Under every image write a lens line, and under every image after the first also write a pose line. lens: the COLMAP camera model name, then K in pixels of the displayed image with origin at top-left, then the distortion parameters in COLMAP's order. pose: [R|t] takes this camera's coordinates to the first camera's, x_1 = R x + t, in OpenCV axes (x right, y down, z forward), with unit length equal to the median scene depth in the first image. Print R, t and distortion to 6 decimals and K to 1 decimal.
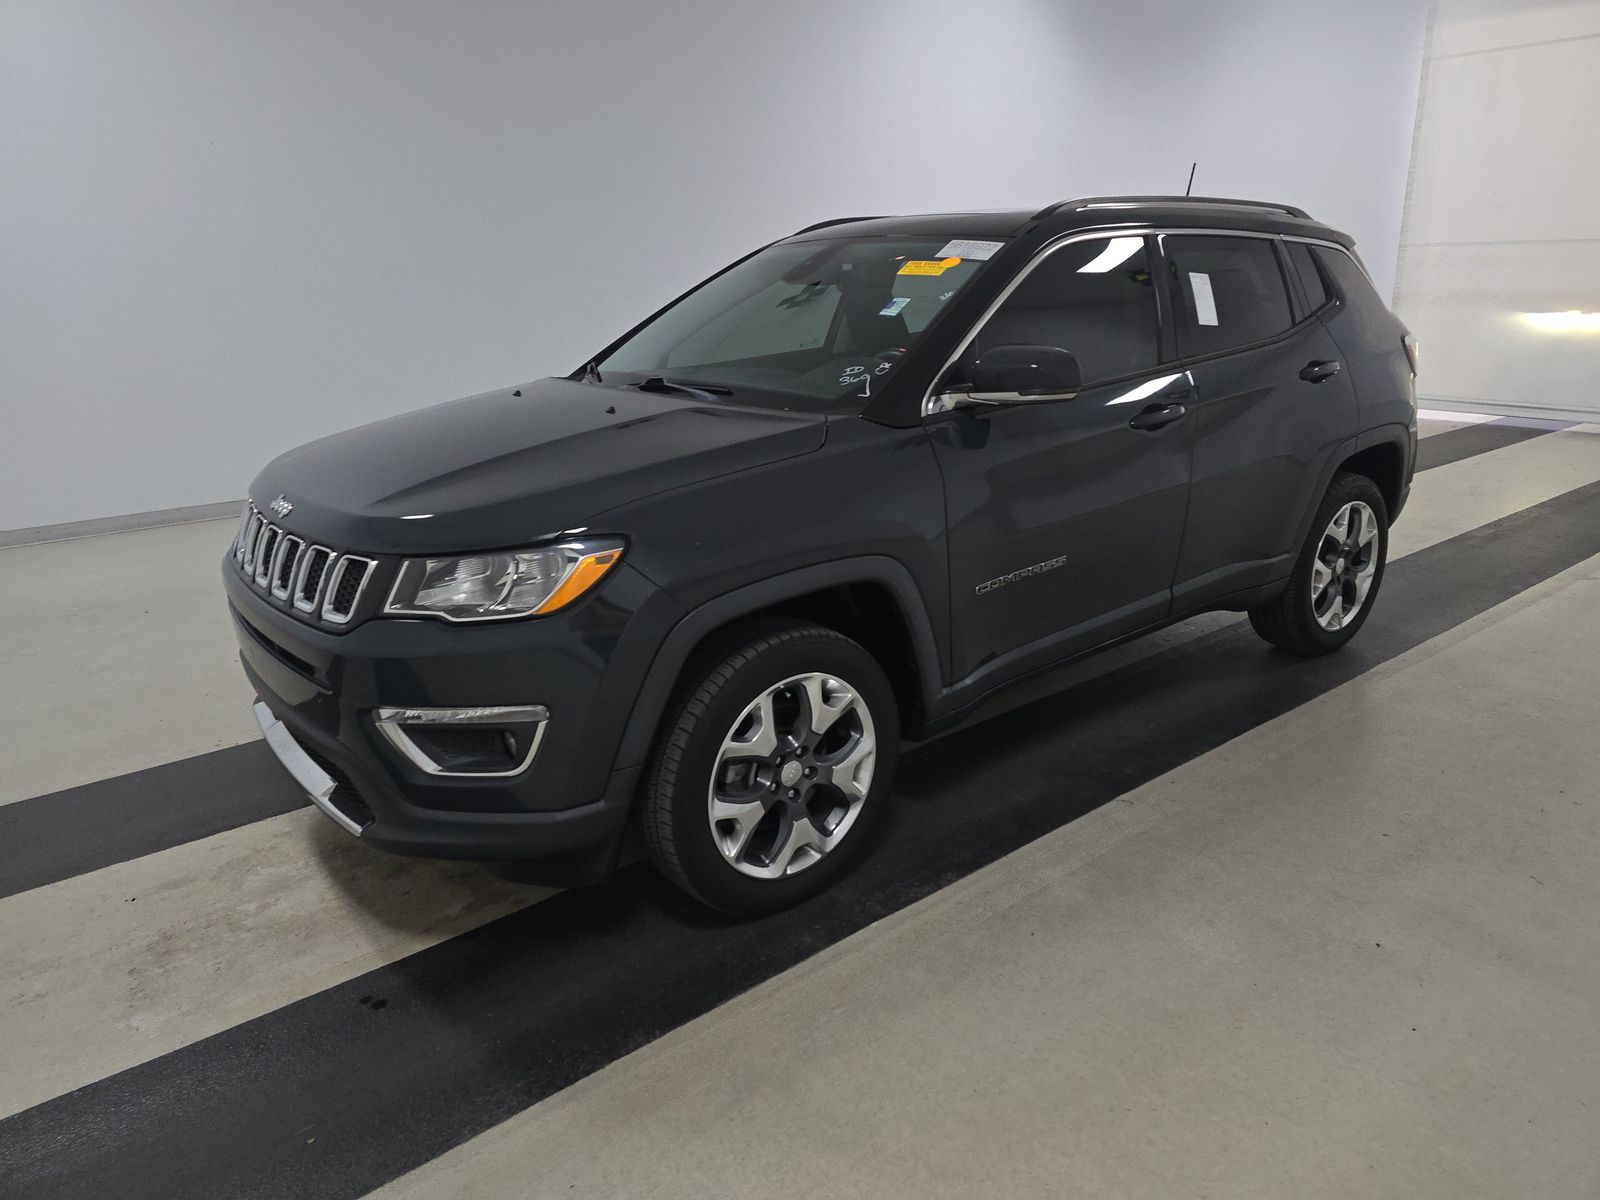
lens RADIAL K [[1107.4, 0, 796.3], [0, 1107.4, 592.3], [0, 0, 1]] dist [0.024262, -0.001130]
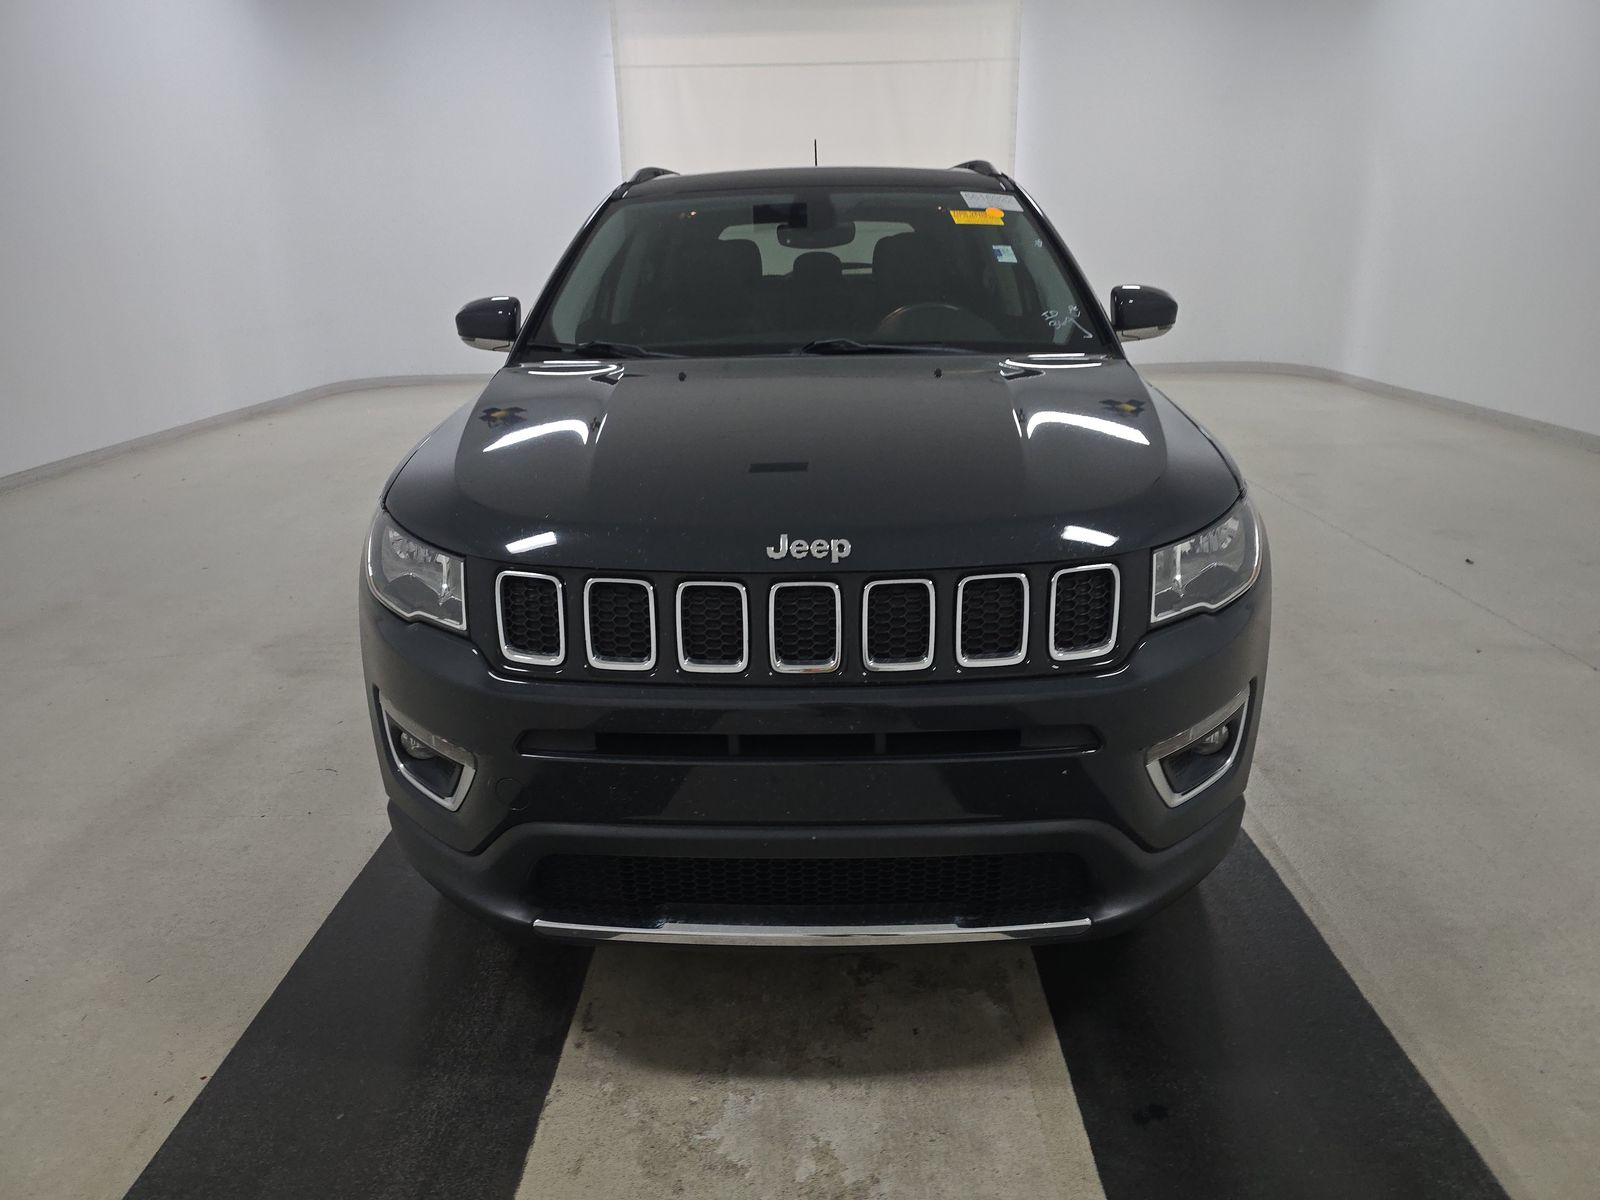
lens RADIAL K [[1107.4, 0, 794.5], [0, 1107.4, 606.4], [0, 0, 1]] dist [0.024262, -0.001130]
pose [[0.638190, -0.240495, 0.731352, -0.562777], [0.232300, 0.965835, 0.114892, -0.073154], [-0.733996, 0.096570, 0.672253, 0.332671]]
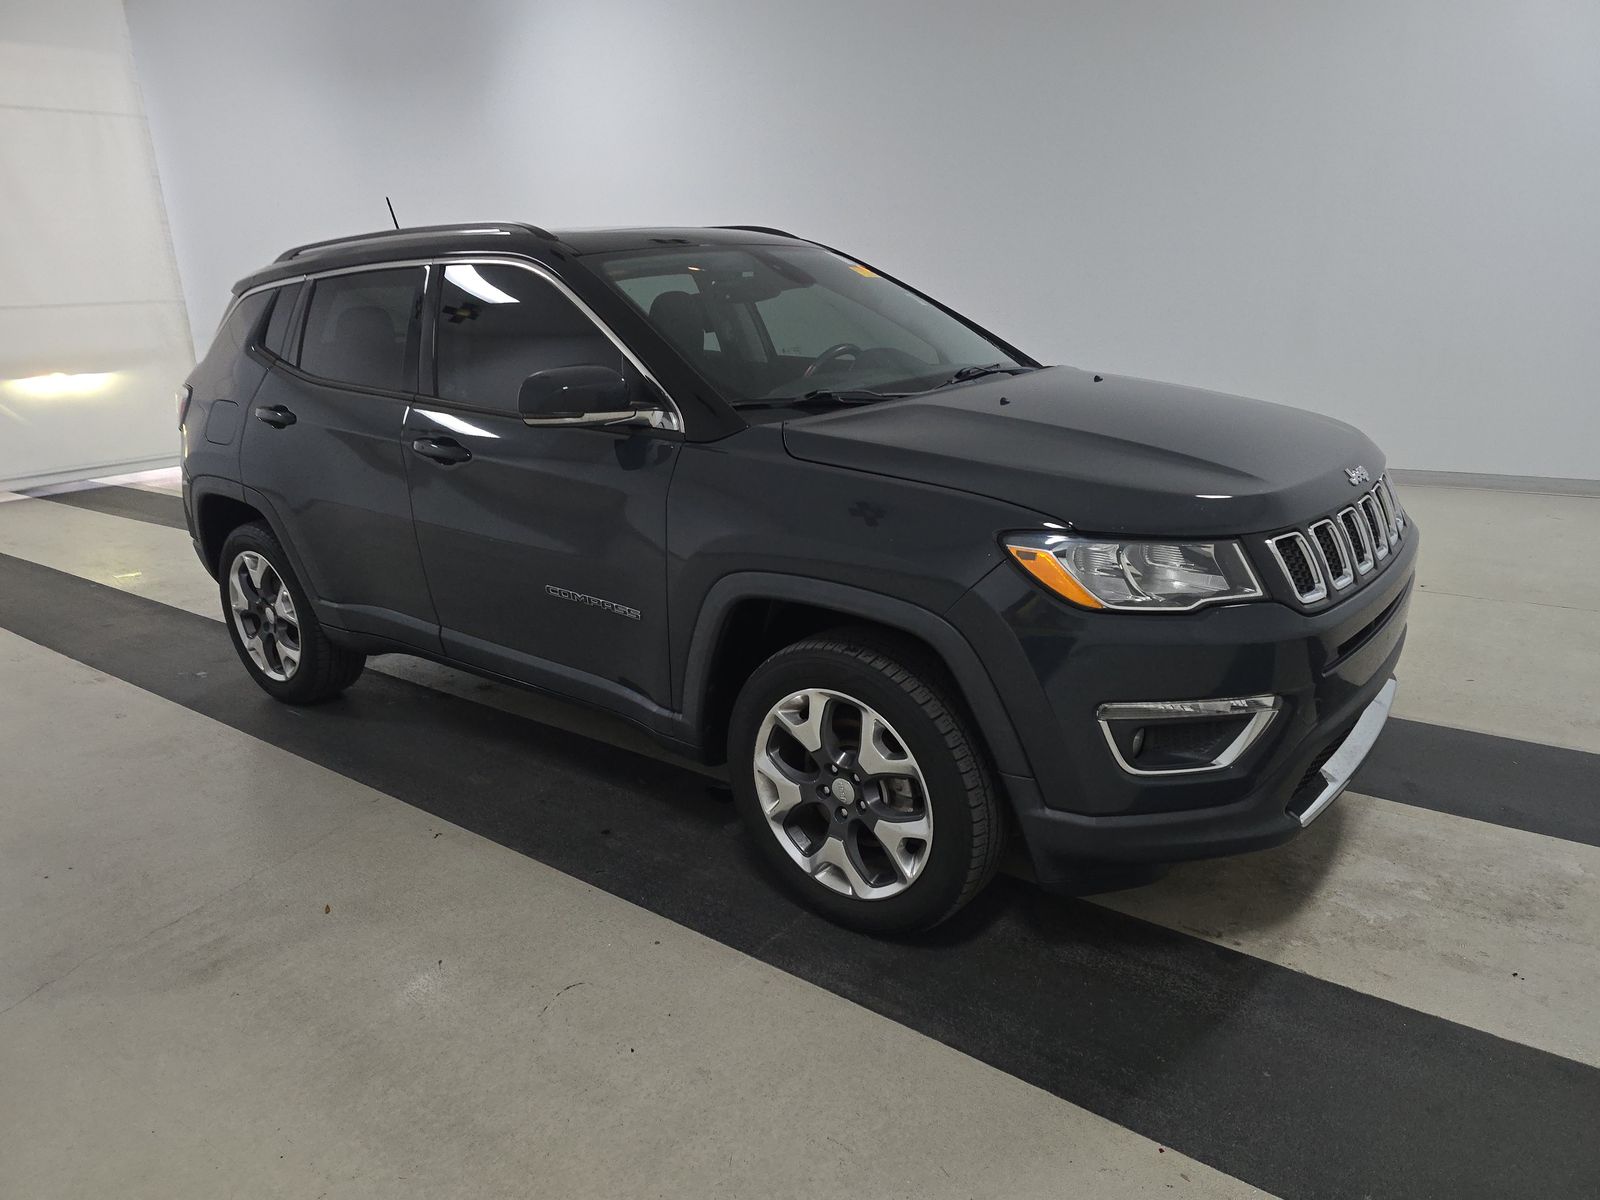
lens RADIAL K [[1107.4, 0, 813.9], [0, 1107.4, 603.8], [0, 0, 1]] dist [0.024262, -0.001130]
pose [[-0.261197, -0.241767, 0.934519, -0.744880], [0.325201, 0.889492, 0.321011, -0.259175], [-0.908857, 0.387753, -0.153710, 0.953652]]
